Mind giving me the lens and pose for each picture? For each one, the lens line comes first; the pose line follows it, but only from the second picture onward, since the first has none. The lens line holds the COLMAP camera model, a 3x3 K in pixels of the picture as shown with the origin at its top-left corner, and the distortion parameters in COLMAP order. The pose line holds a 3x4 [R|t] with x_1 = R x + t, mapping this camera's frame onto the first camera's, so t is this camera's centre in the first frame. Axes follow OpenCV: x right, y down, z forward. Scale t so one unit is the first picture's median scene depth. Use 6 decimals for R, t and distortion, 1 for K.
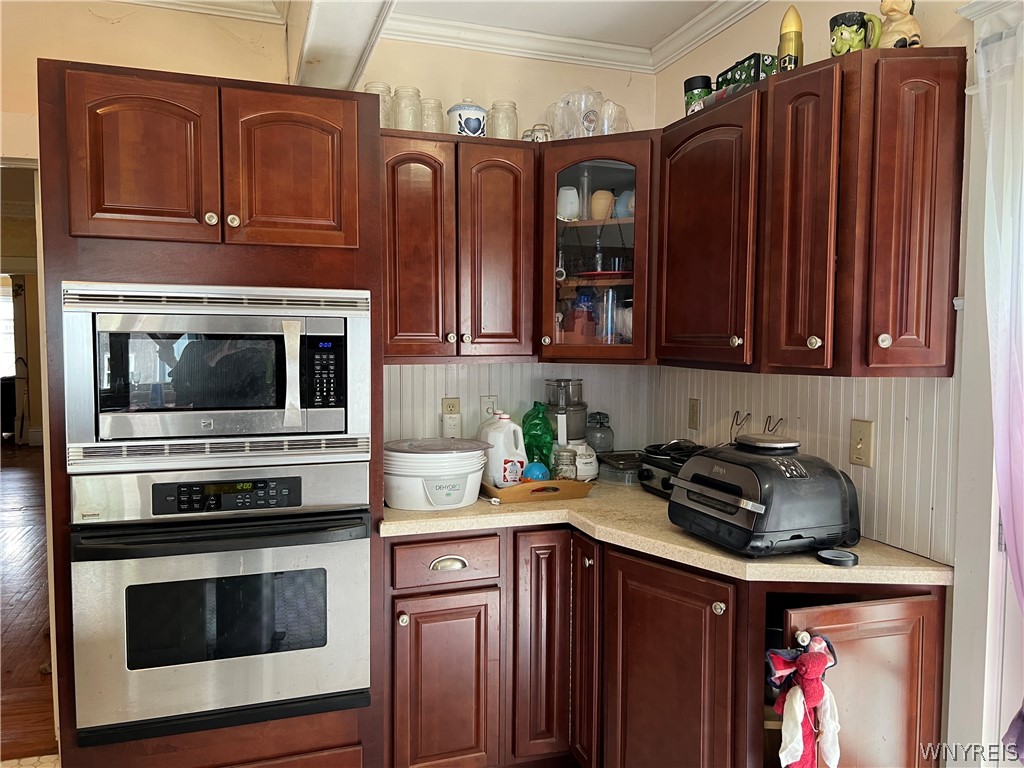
lens RADIAL K [[766.5, 0, 512.0], [0, 766.5, 384.0], [0, 0, 1]] dist [0.049574, -0.068841]
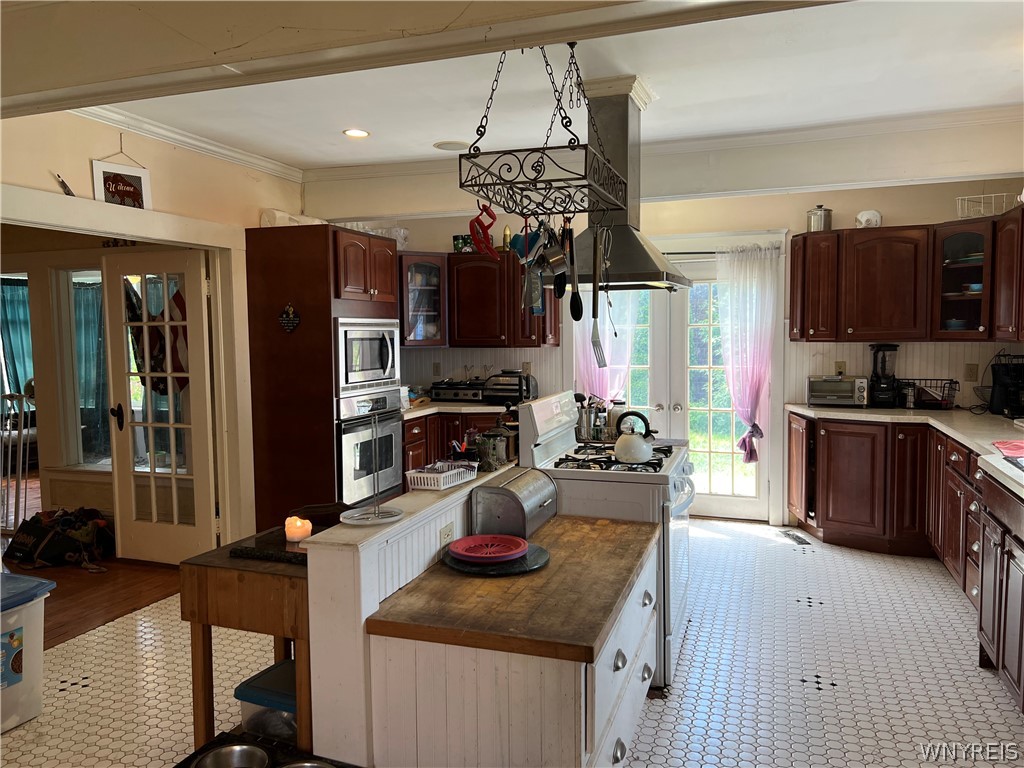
lens RADIAL K [[766.5, 0, 512.0], [0, 766.5, 384.0], [0, 0, 1]] dist [0.049574, -0.068841]
pose [[0.615709, -0.066257, 0.785183, -2.038083], [0.062808, 0.997415, 0.034915, 0.022776], [-0.785467, 0.027818, 0.618279, -0.851810]]
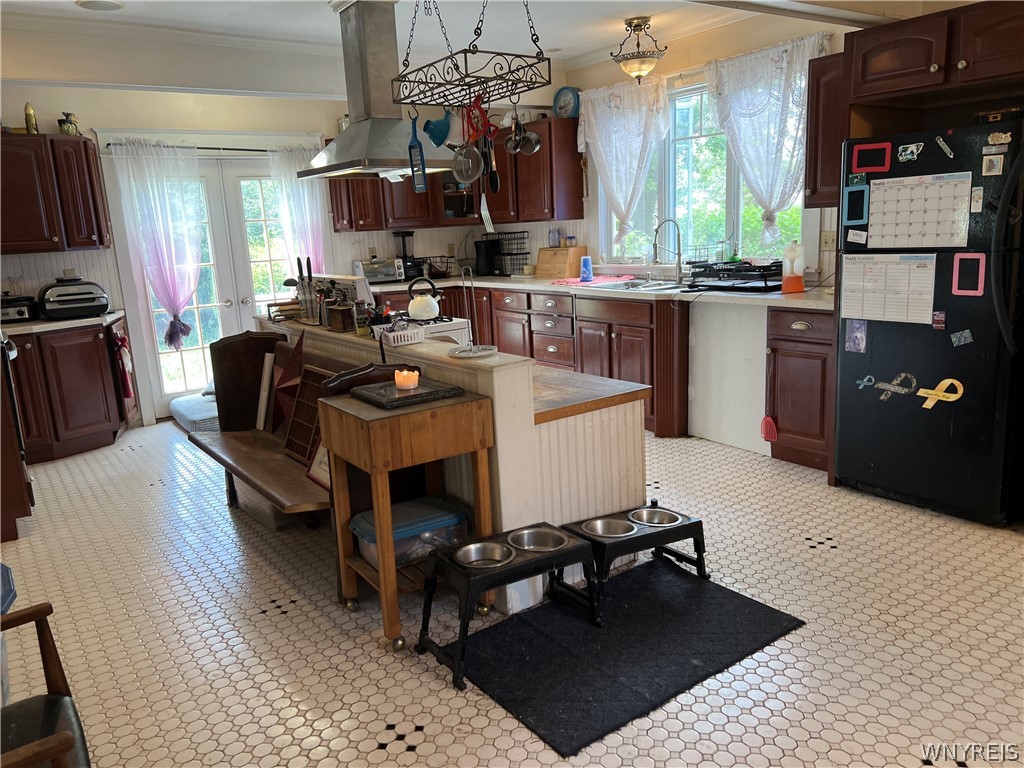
lens RADIAL K [[766.5, 0, 512.0], [0, 766.5, 384.0], [0, 0, 1]] dist [0.049574, -0.068841]
pose [[-0.289170, -0.186406, 0.938953, -2.626086], [0.111156, 0.967685, 0.226343, -0.004275], [-0.950802, 0.169822, -0.259105, 0.325224]]
